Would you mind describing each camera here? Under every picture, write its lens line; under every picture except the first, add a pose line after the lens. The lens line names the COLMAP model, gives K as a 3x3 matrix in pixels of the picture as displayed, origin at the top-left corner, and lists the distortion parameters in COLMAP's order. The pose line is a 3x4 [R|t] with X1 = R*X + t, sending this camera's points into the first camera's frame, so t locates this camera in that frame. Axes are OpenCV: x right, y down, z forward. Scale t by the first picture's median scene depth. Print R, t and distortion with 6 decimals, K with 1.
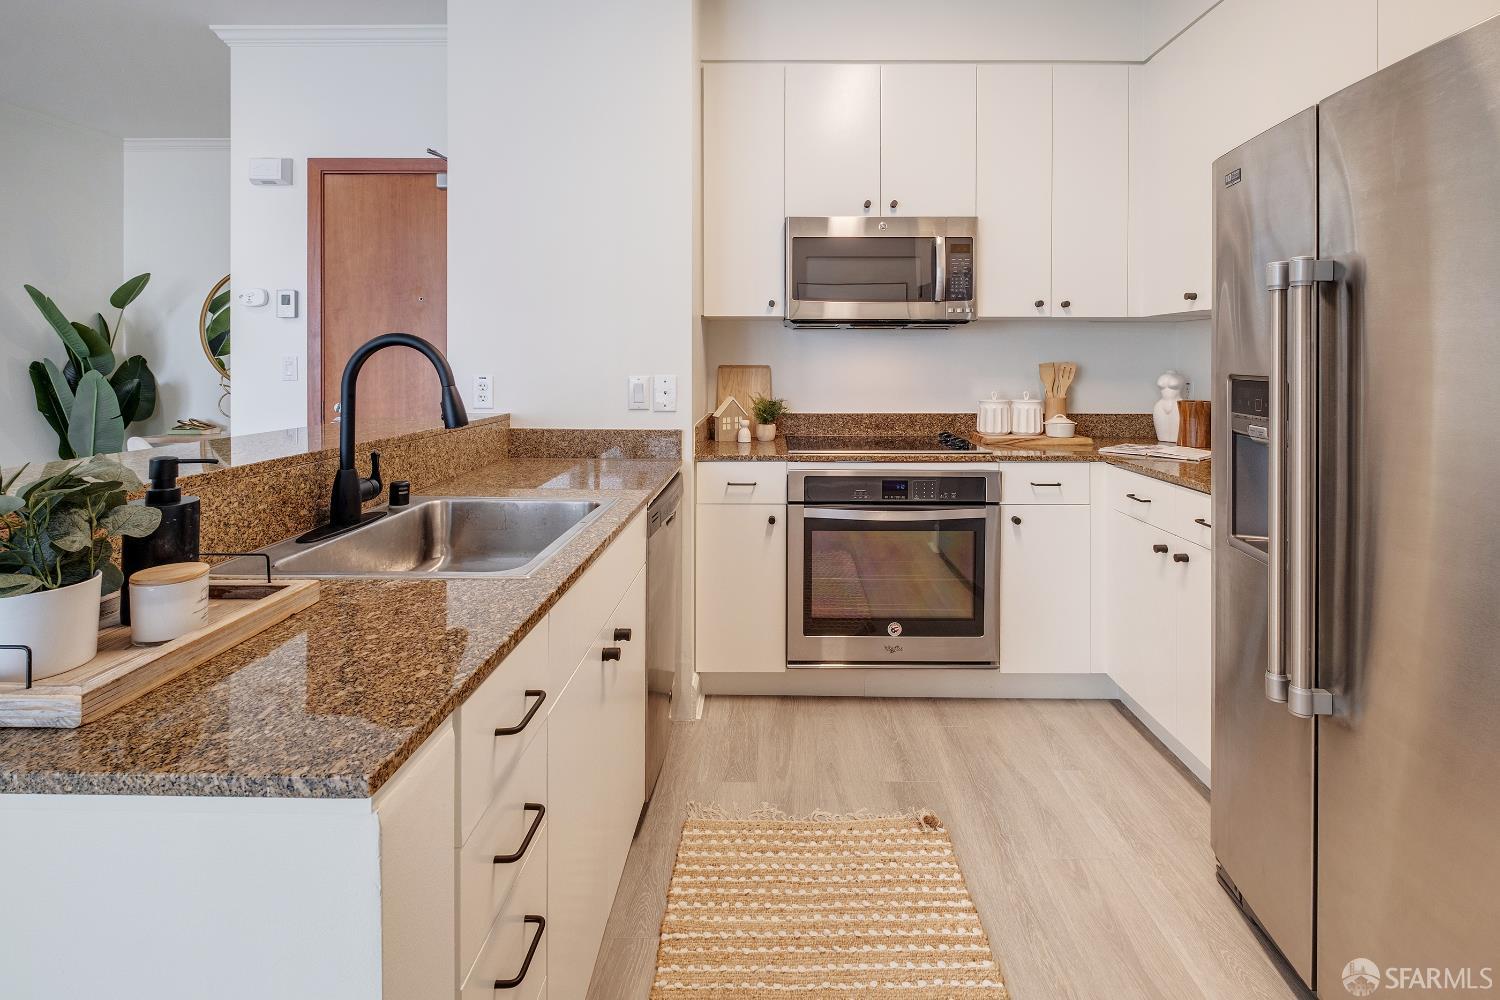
lens RADIAL K [[671.1, 0, 778.8], [0, 671.1, 367.4], [0, 0, 1]] dist [-0.003565, -0.000146]
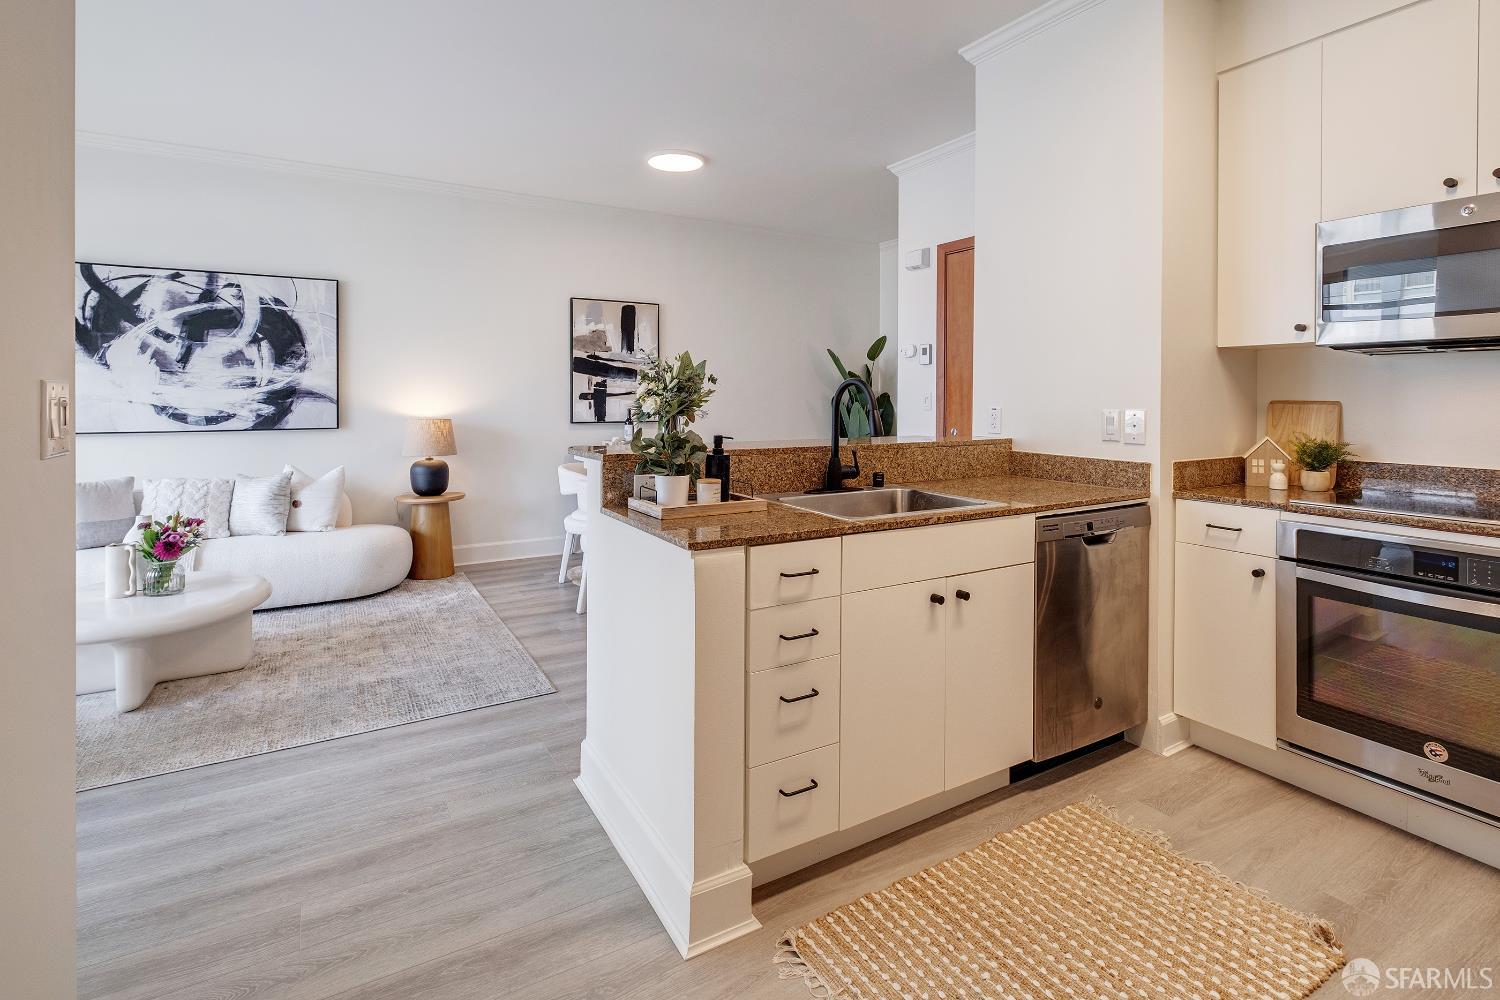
lens RADIAL K [[717.4, 0, 752.5], [0, 717.4, 406.3], [0, 0, 1]] dist [0.001131, -0.003680]
pose [[0.510689, 0.011839, -0.859684, 0.455079], [-0.010124, 0.999919, 0.007756, 0.004625], [0.859706, 0.004742, 0.510768, -0.067466]]
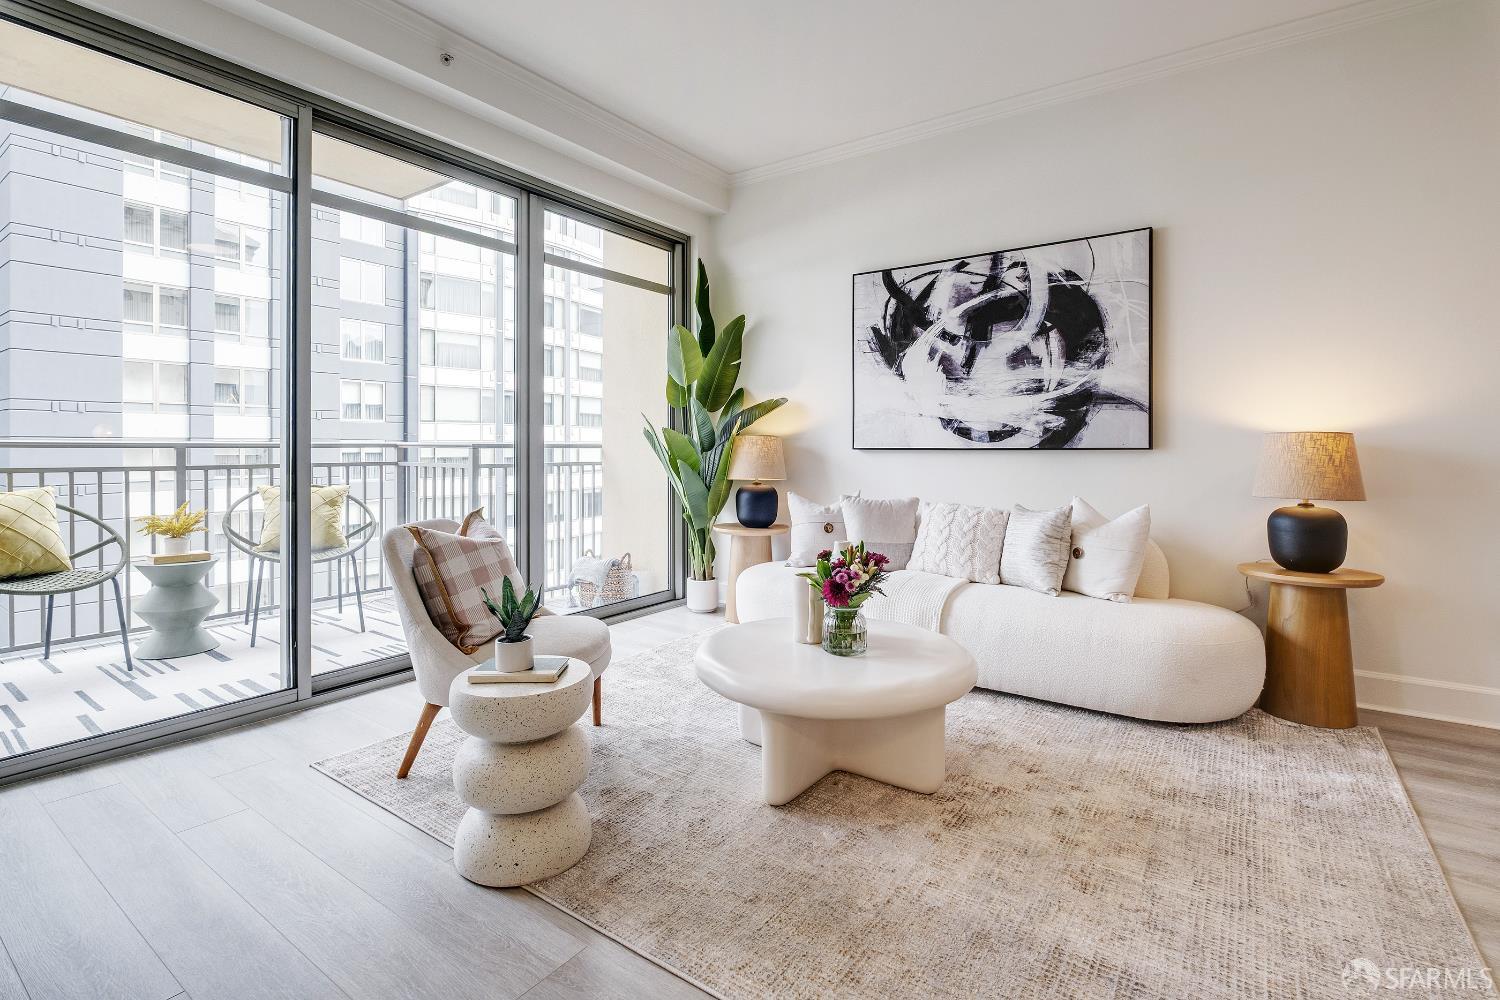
lens RADIAL K [[717.4, 0, 746.7], [0, 717.4, 444.2], [0, 0, 1]] dist [0.001131, -0.003680]
pose [[-0.577055, -0.000044, -0.816705, -0.325317], [-0.005540, 0.999977, 0.003860, 0.083399], [0.816686, 0.006752, -0.577042, 0.117994]]
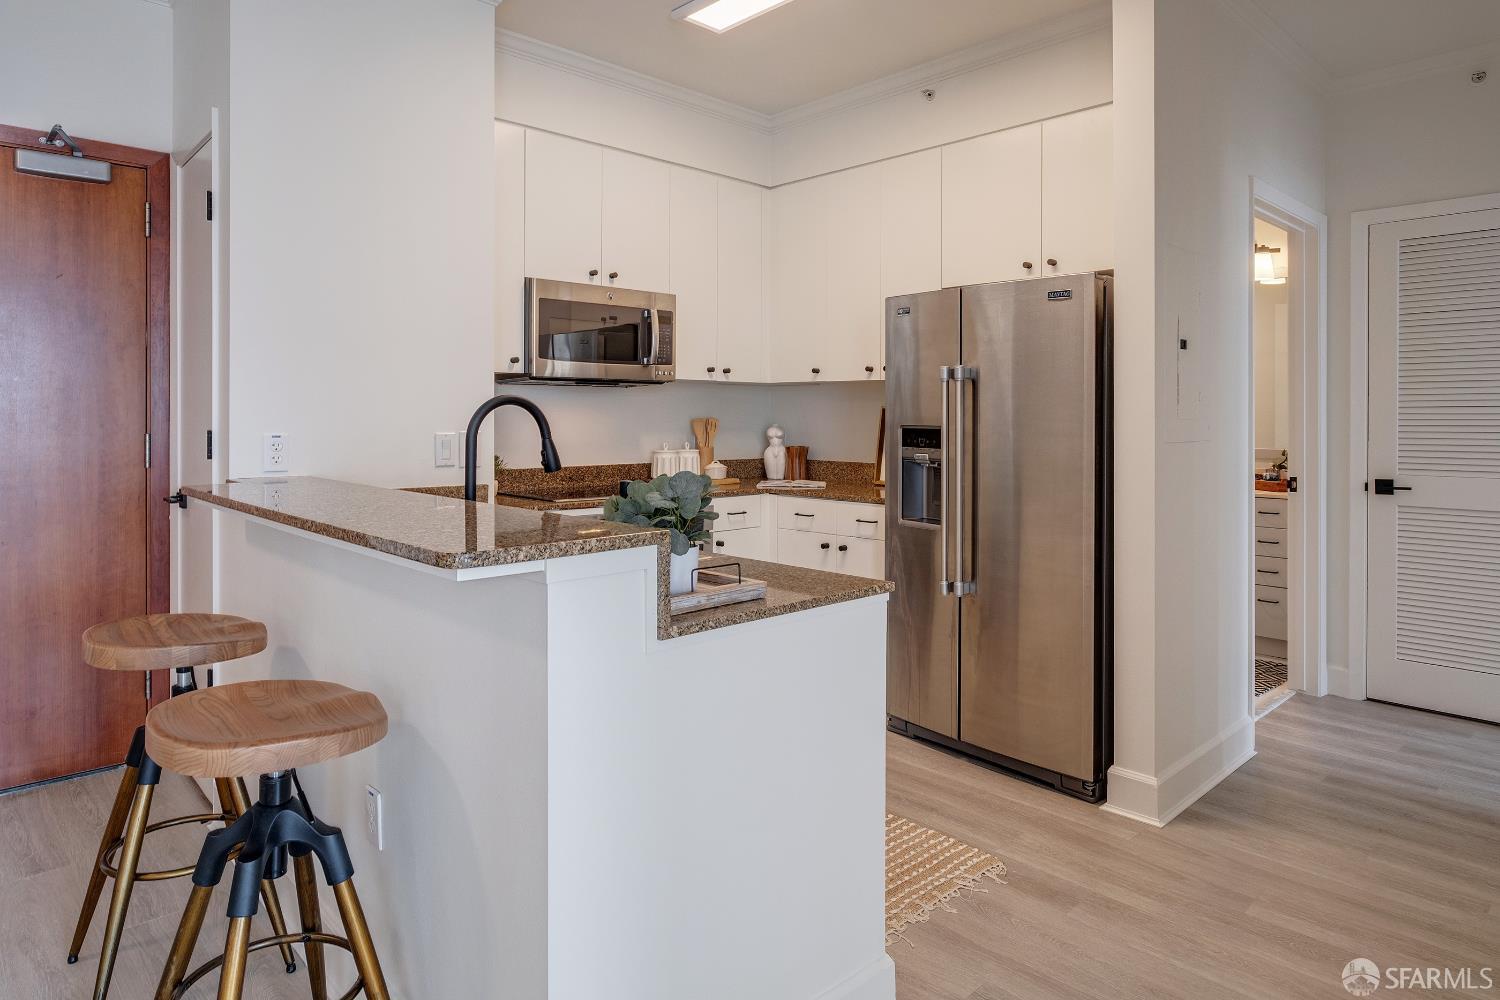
lens RADIAL K [[930.4, 0, 740.2], [0, 930.4, 401.6], [0, 0, 1]] dist [-0.018939, 0.002803]
pose [[0.726610, 0.014134, 0.686905, -0.798960], [0.000940, 0.999767, -0.021566, -0.000176], [-0.687049, 0.016316, 0.726427, -0.287683]]
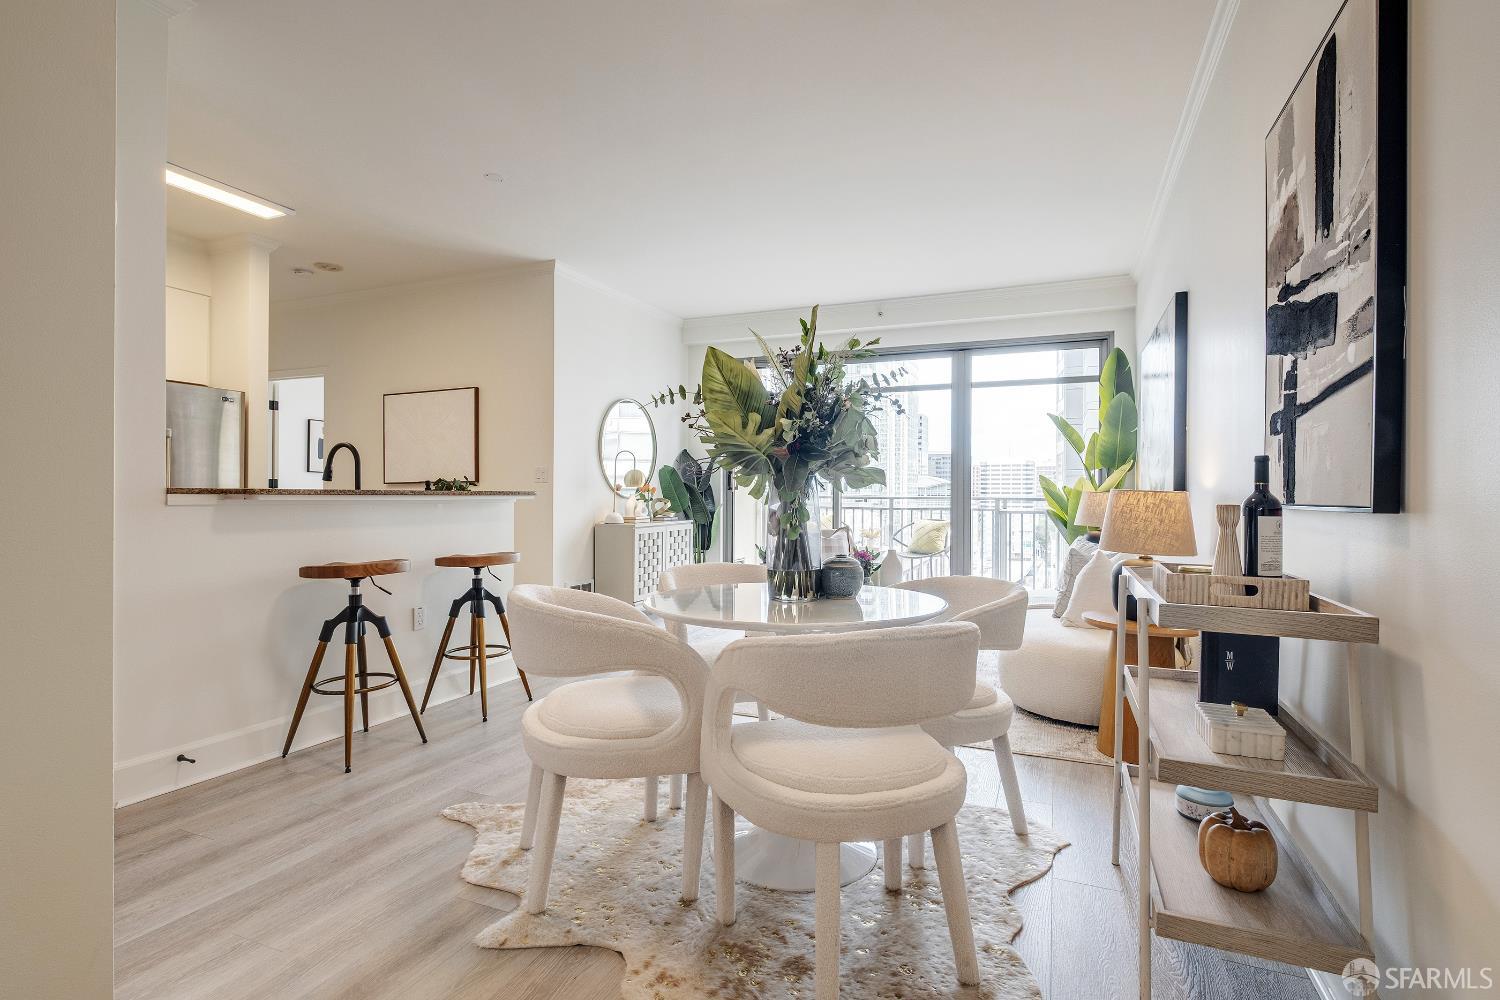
lens RADIAL K [[717.4, 0, 735.5], [0, 717.4, 501.2], [0, 0, 1]] dist [0.001131, -0.003680]
pose [[-0.911462, -0.009914, 0.411264, -1.638921], [-0.003088, 0.999846, 0.017259, 0.061810], [-0.411372, 0.014461, -0.911353, 1.550005]]
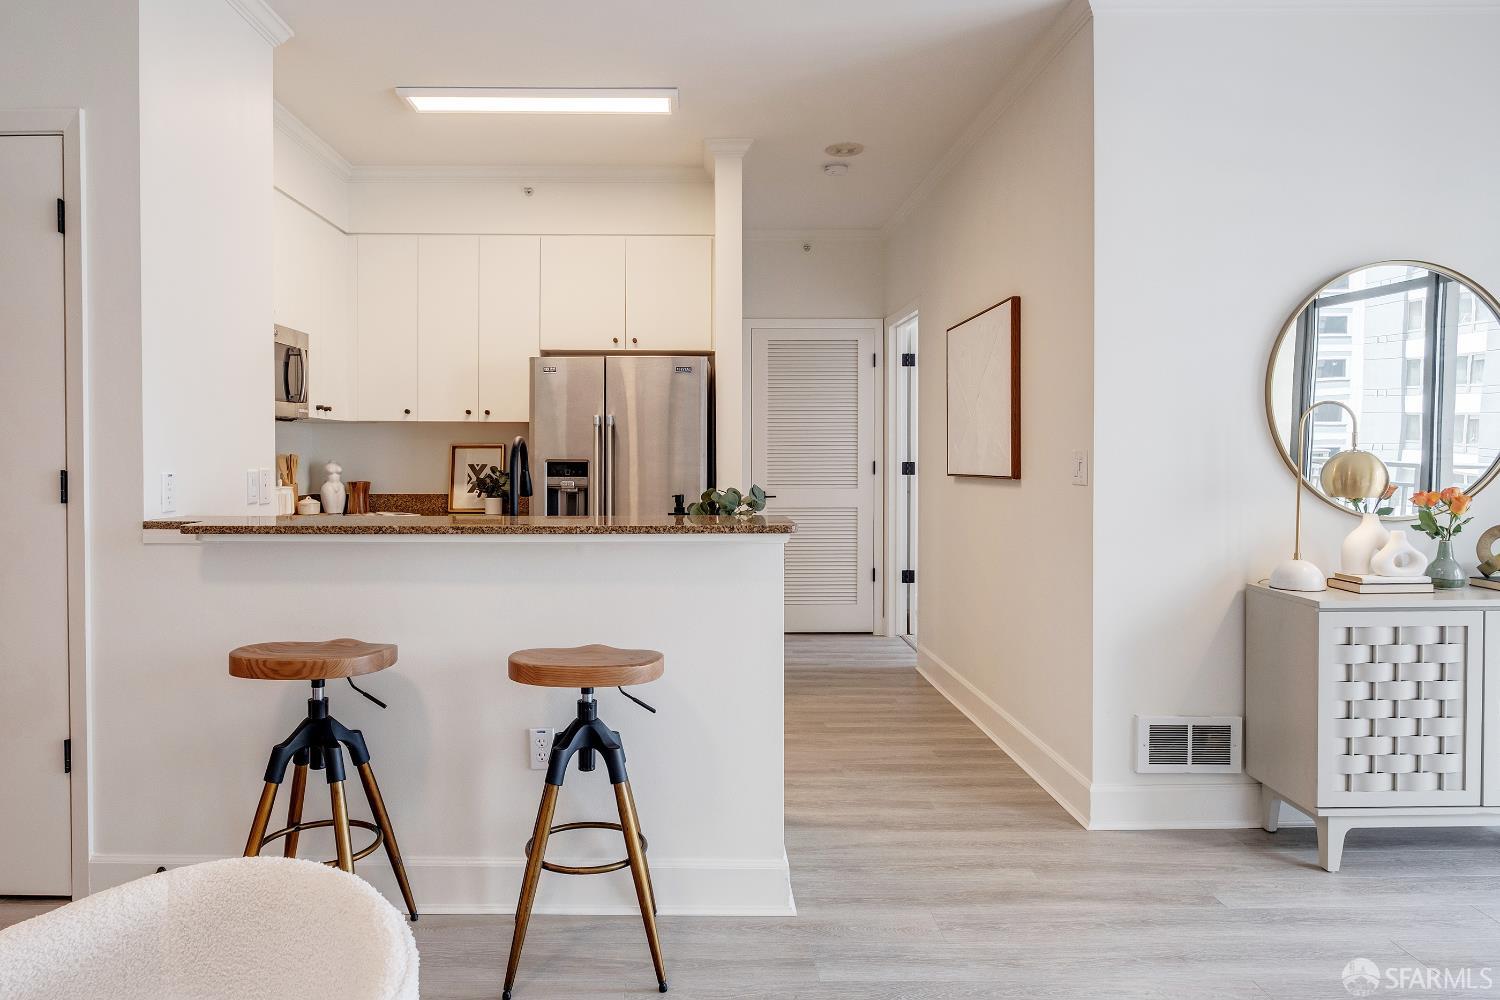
lens RADIAL K [[969.7, 0, 688.2], [0, 969.7, 459.3], [0, 0, 1]] dist [-0.012254, 0.009375]
pose [[-0.005980, -0.010293, 0.999929, -1.557113], [0.008817, 0.999908, 0.010346, -0.012279], [-0.999943, 0.008879, -0.005888, 0.341373]]
